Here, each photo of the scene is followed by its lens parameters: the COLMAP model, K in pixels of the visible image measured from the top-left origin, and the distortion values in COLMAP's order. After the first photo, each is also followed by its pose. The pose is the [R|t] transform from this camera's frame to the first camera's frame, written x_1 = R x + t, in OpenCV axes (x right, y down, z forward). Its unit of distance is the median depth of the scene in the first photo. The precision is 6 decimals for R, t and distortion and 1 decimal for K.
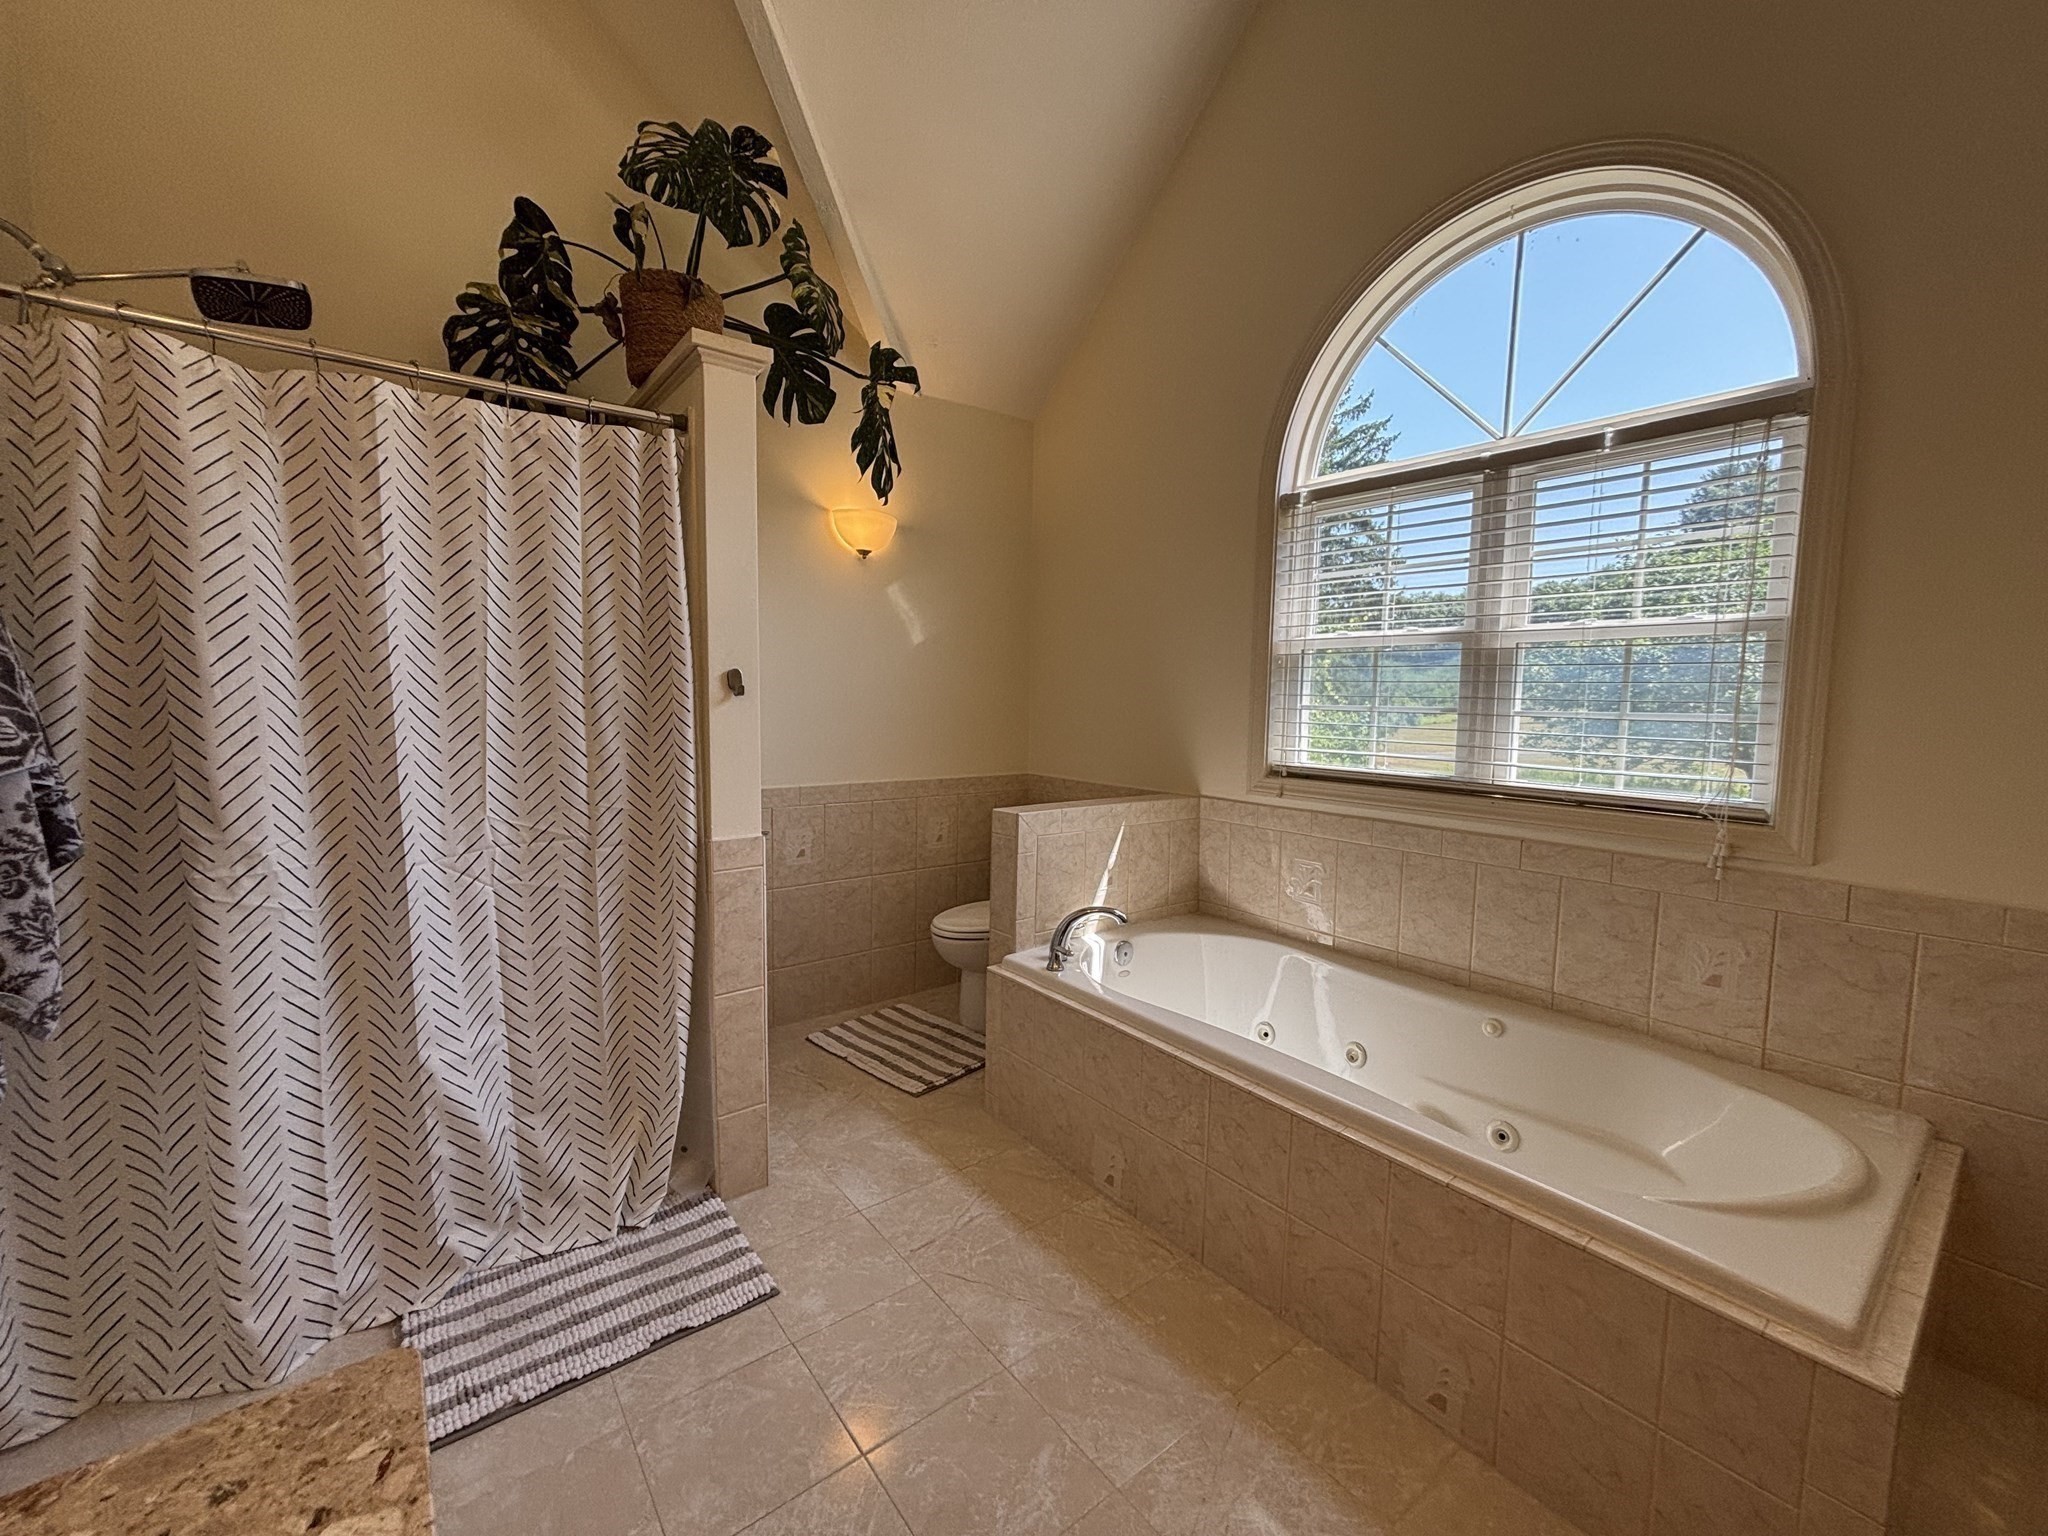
lens RADIAL K [[827.2, 0, 1021.6], [0, 827.2, 764.2], [0, 0, 1]] dist [0.007788, -0.000533]
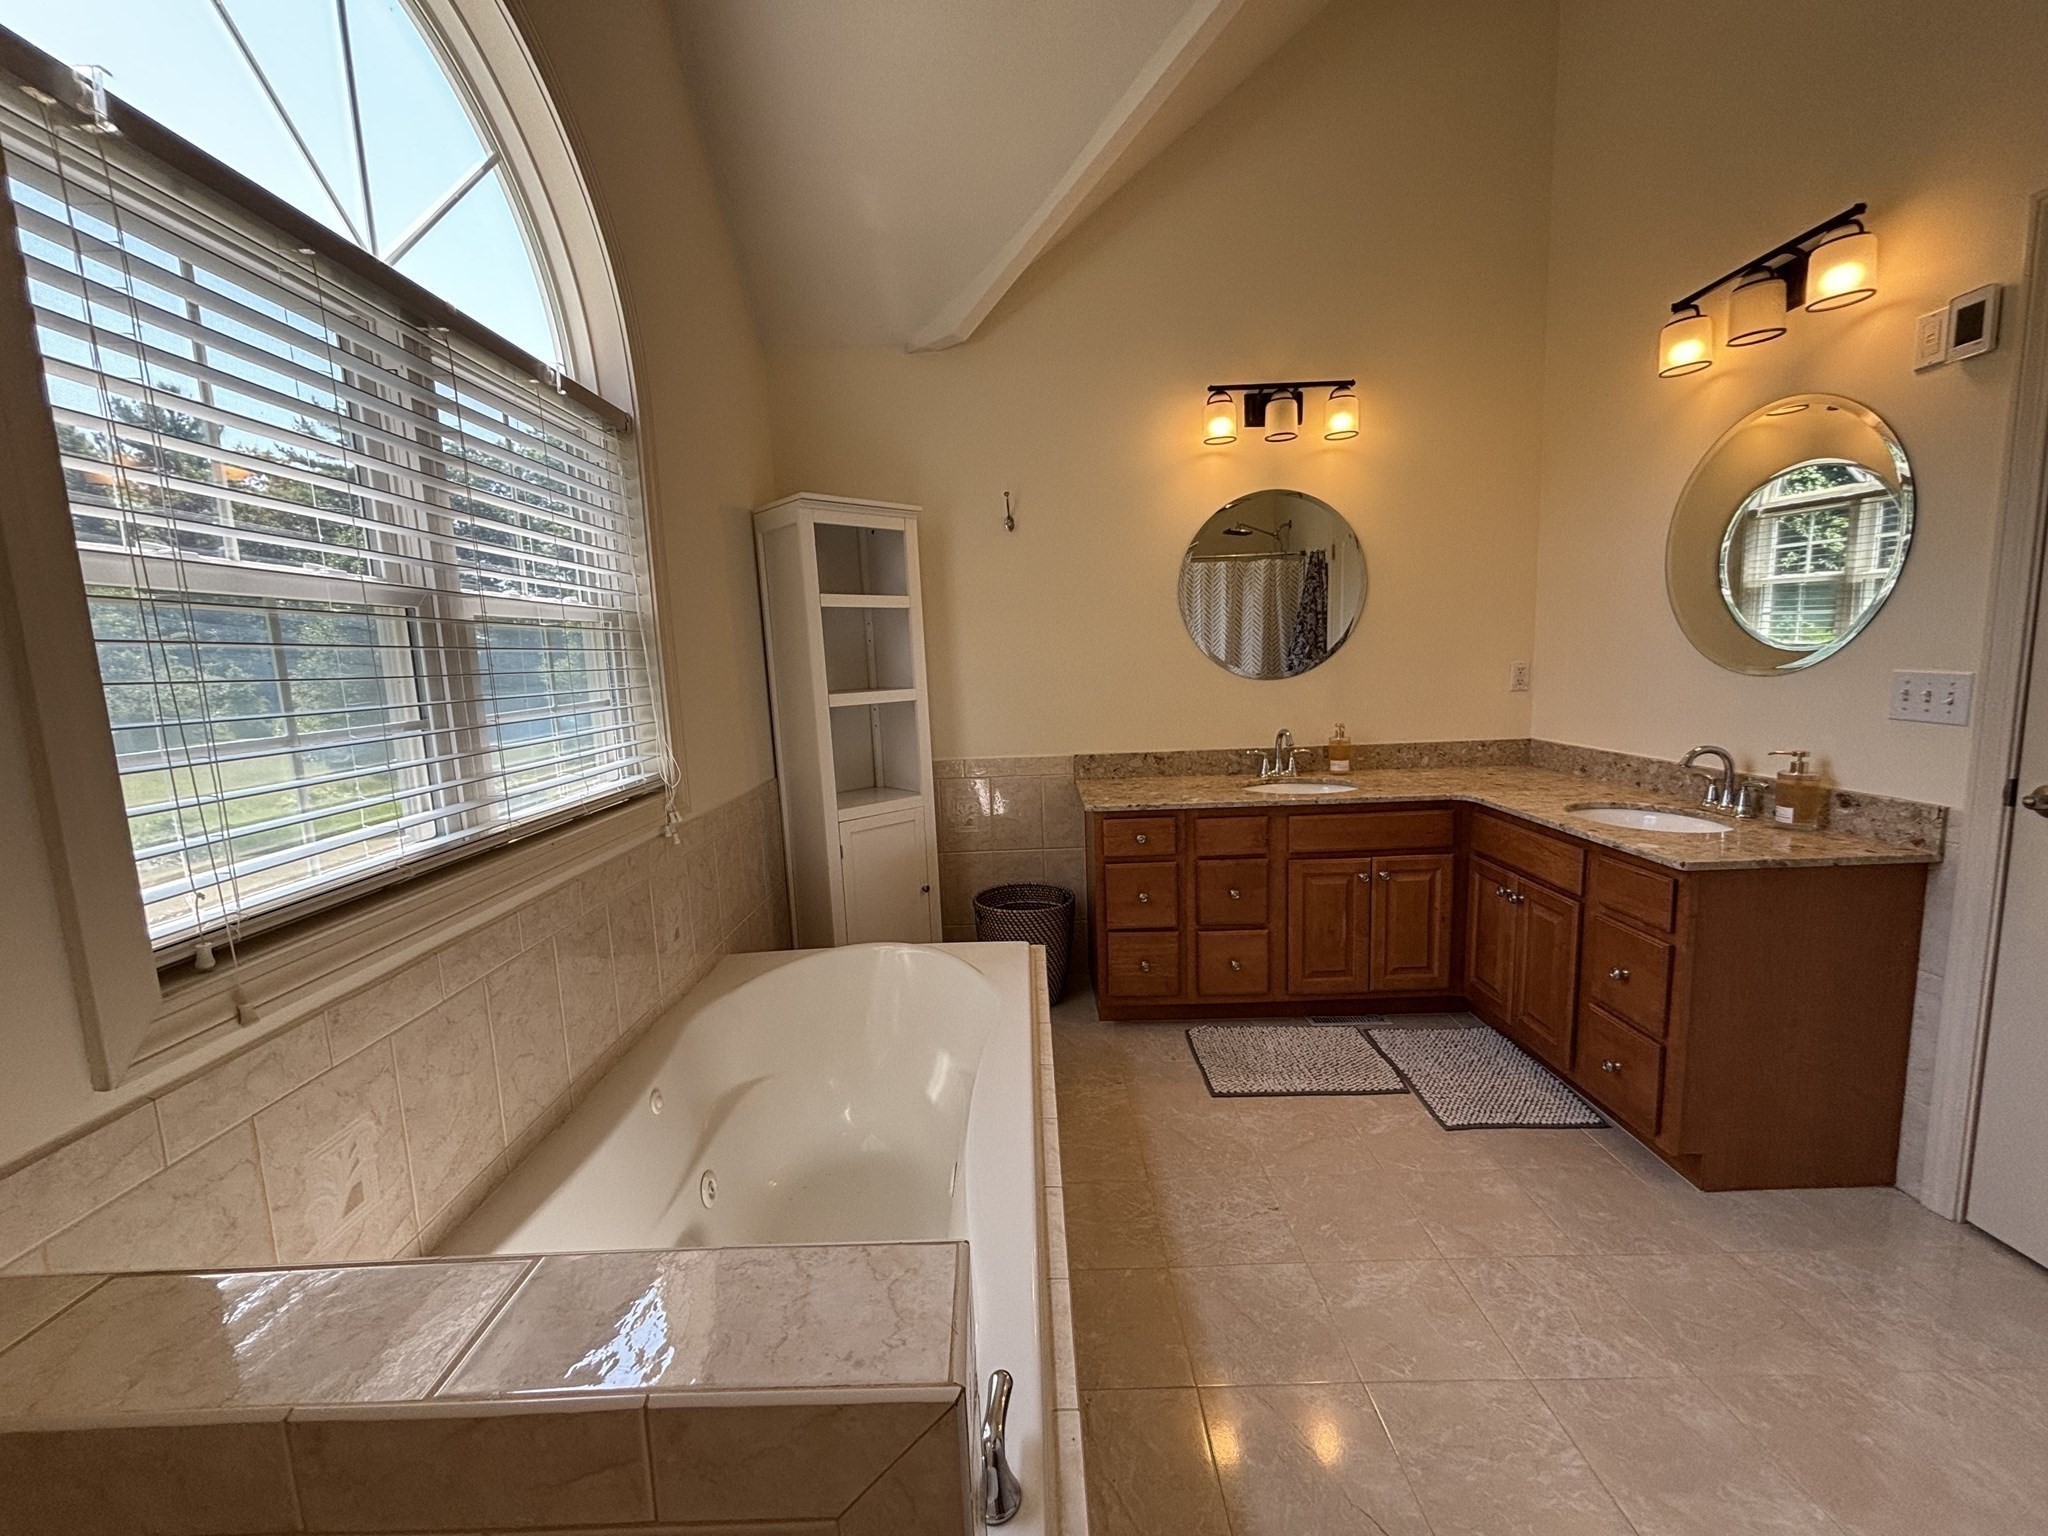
lens RADIAL K [[827.2, 0, 1019.9], [0, 827.2, 765.8], [0, 0, 1]] dist [0.007788, -0.000533]
pose [[-0.786817, -0.062543, 0.614009, -0.142803], [0.087341, 0.973557, 0.211089, -0.107648], [-0.610975, 0.219716, -0.760549, 1.044326]]
